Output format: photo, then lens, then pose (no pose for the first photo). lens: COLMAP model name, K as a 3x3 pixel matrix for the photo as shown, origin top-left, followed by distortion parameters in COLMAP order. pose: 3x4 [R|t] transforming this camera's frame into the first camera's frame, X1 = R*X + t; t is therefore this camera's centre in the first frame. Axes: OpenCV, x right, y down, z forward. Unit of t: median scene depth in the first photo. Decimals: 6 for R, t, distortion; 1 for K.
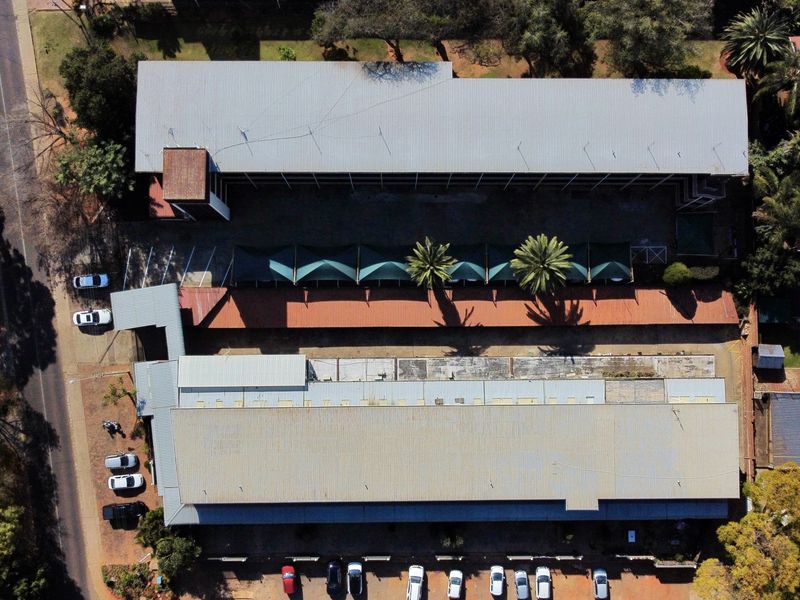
lens RADIAL K [[801.4, 0, 403.1], [0, 801.4, 304.2], [0, 0, 1]] dist [-0.001843, 0.000000]
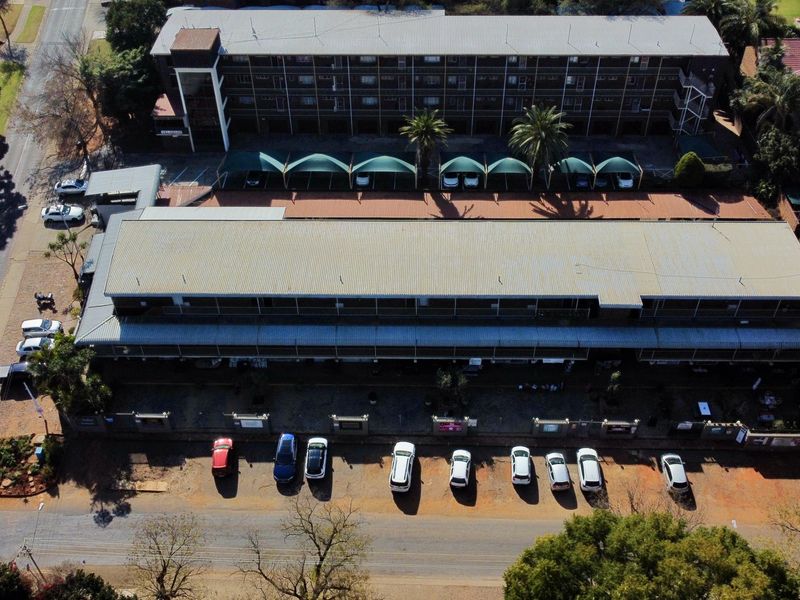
lens RADIAL K [[801.4, 0, 401.2], [0, 801.4, 299.2], [0, 0, 1]] dist [-0.001843, 0.000000]
pose [[0.999365, 0.004951, -0.035290, 0.037854], [-0.027552, 0.735392, -0.677082, 0.707092], [0.022600, 0.677624, 0.735061, 0.393879]]
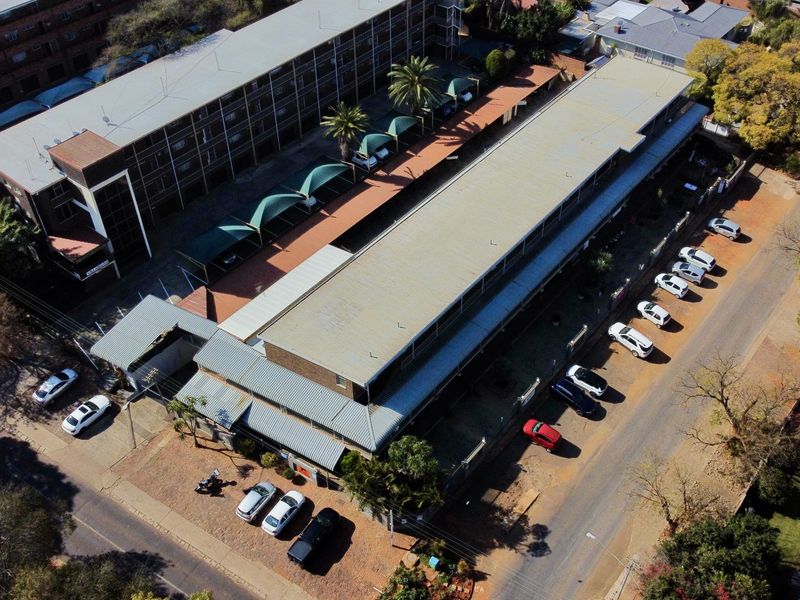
lens RADIAL K [[801.4, 0, 396.1], [0, 801.4, 299.0], [0, 0, 1]] dist [-0.001843, 0.000000]
pose [[0.631991, -0.541024, 0.554871, -0.554590], [0.773902, 0.478269, -0.415131, 0.479082], [-0.040781, 0.691775, 0.720961, 0.400719]]
